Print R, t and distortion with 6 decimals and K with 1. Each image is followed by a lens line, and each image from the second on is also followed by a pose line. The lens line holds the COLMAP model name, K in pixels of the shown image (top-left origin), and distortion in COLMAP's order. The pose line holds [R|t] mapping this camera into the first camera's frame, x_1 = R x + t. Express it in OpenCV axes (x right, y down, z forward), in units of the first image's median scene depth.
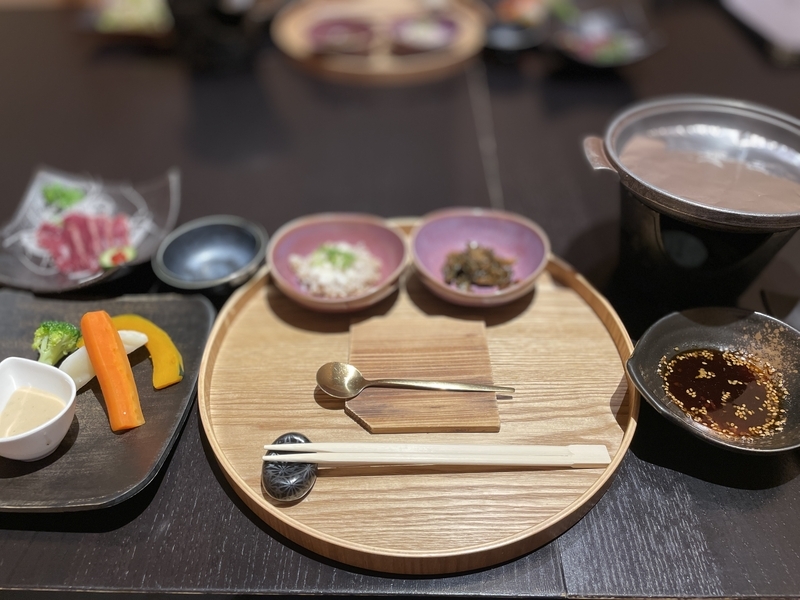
lens RADIAL K [[596.0, 0, 400.0], [0, 596.0, 300.0], [0, 0, 1]] dist [0.046175, -0.084795]
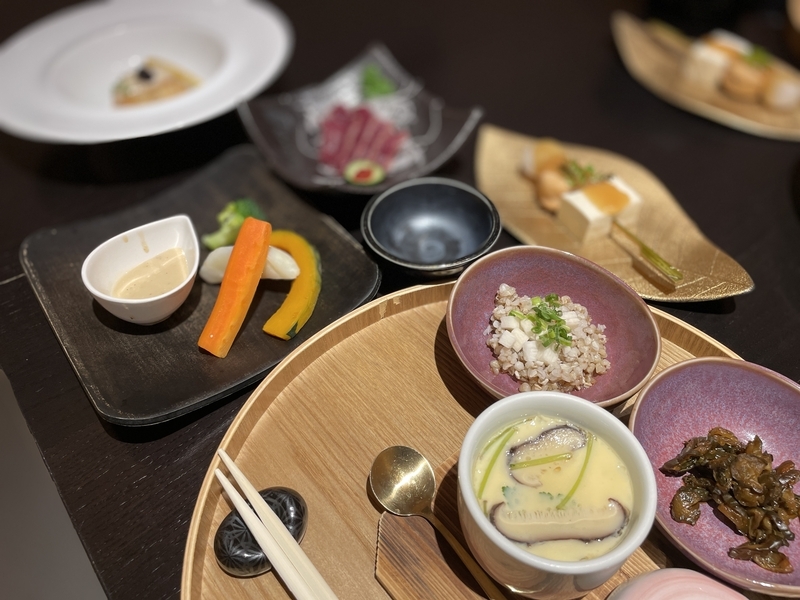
lens RADIAL K [[596.0, 0, 400.0], [0, 596.0, 300.0], [0, 0, 1]] dist [0.046175, -0.084795]
pose [[0.650617, 0.563246, -0.509363, 0.133742], [-0.505774, 0.821721, 0.262615, -0.217966], [0.566472, 0.086760, 0.819501, 0.419066]]
